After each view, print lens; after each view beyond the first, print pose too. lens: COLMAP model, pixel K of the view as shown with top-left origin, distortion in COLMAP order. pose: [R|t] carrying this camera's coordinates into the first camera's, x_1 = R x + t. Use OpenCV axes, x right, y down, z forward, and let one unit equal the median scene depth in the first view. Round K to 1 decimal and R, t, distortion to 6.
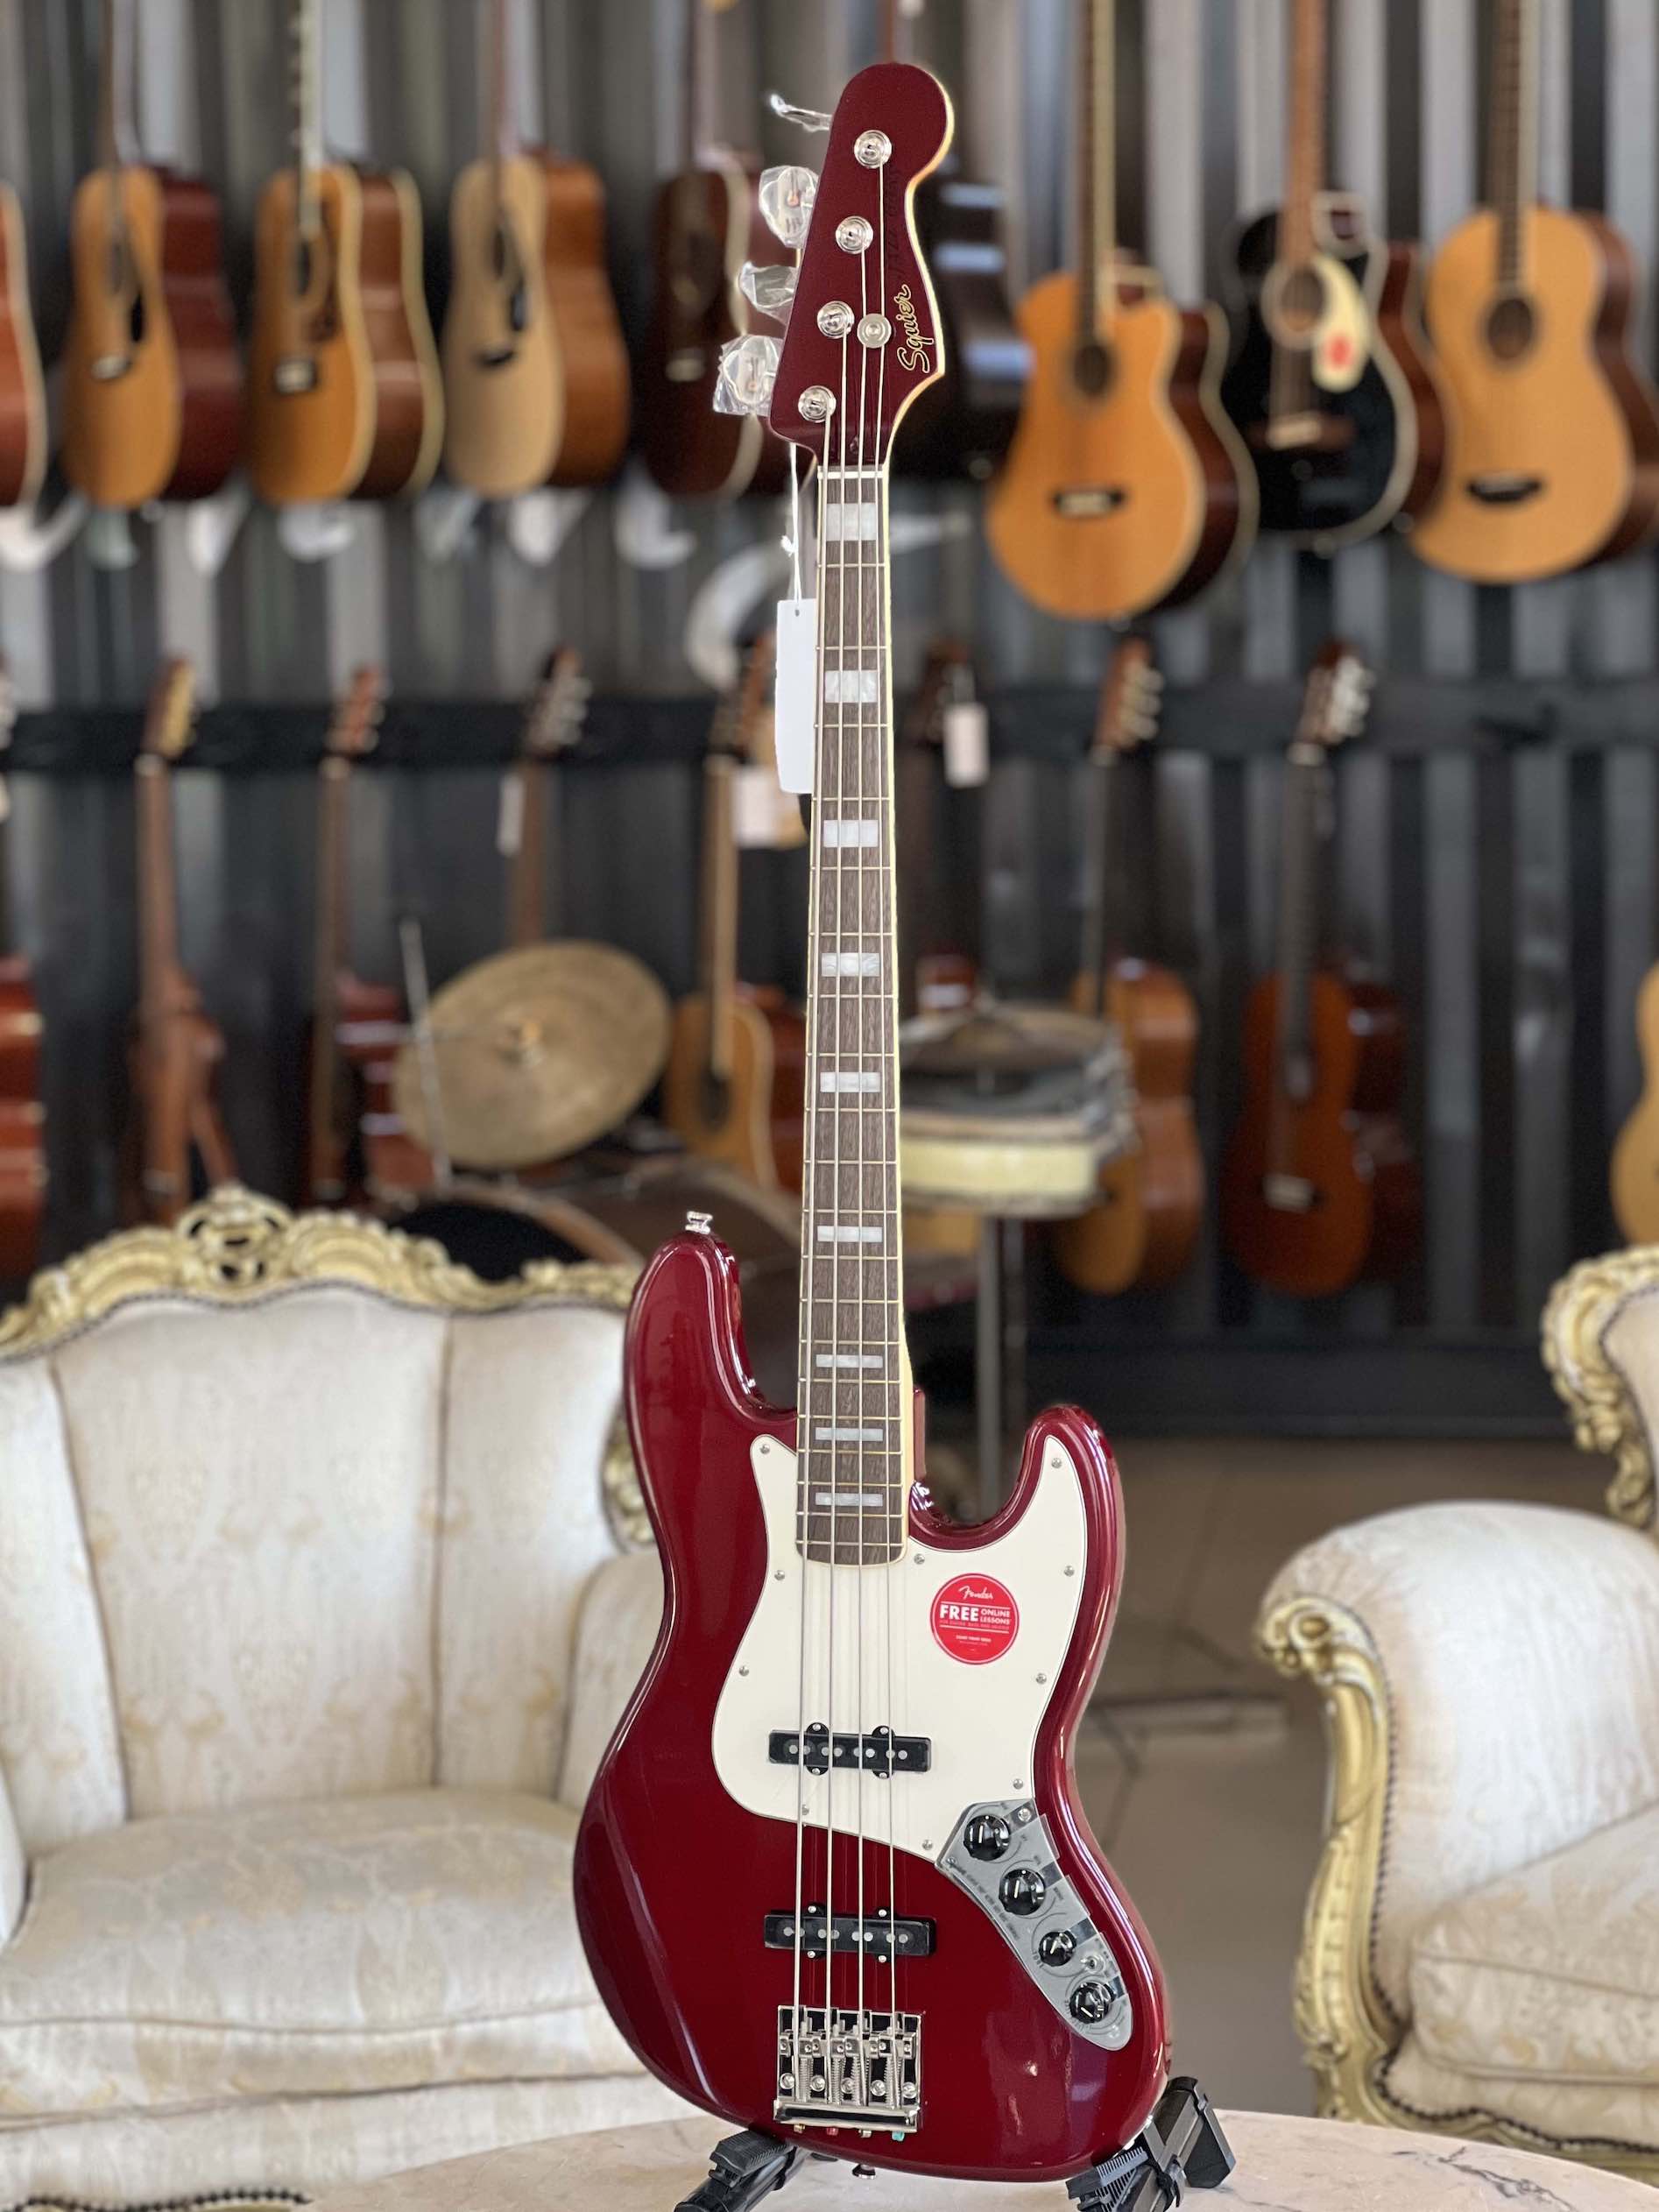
lens RADIAL K [[4989.4, 0, 829.5], [0, 4989.4, 1106.0], [0, 0, 1]] dist [-0.049878, 6.047575]
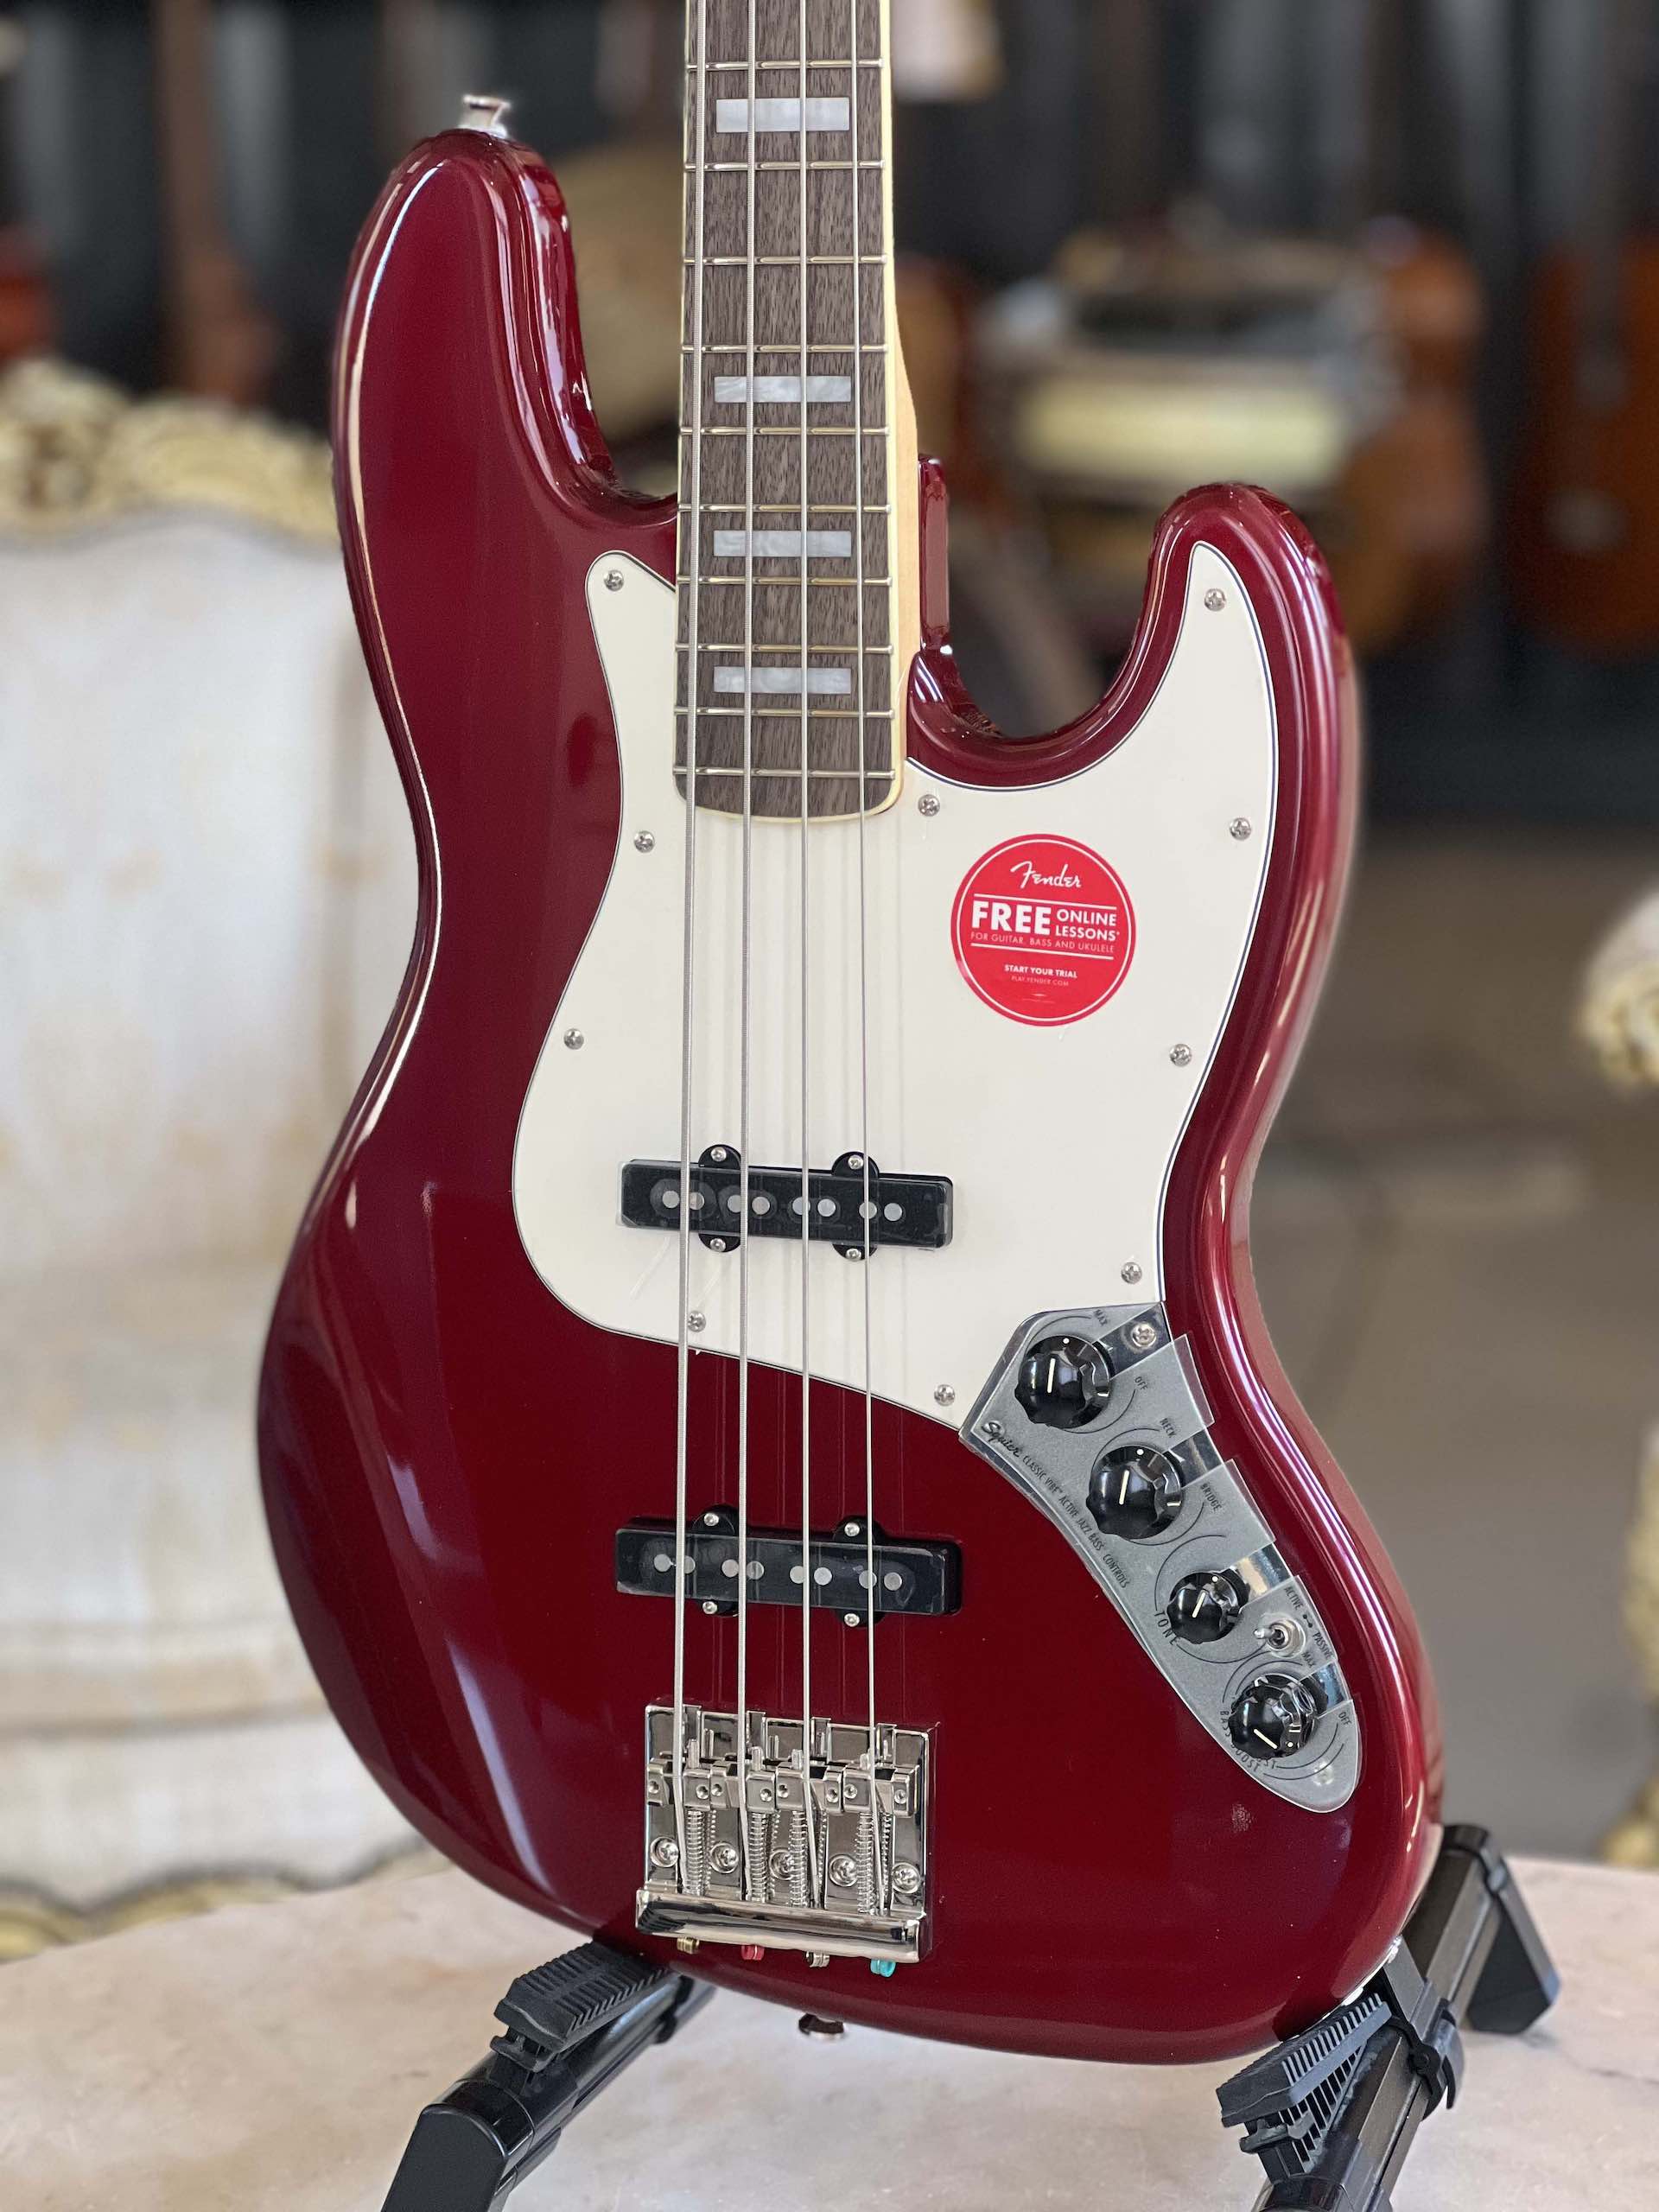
lens RADIAL K [[5089.9, 0, 838.3], [0, 5089.9, 992.8], [0, 0, 1]] dist [-0.490267, 11.497822]
pose [[0.998865, 0.006552, -0.047170, 0.032340], [-0.002520, 0.996375, 0.085028, 0.067131], [0.047556, -0.084812, 0.995261, 0.512918]]
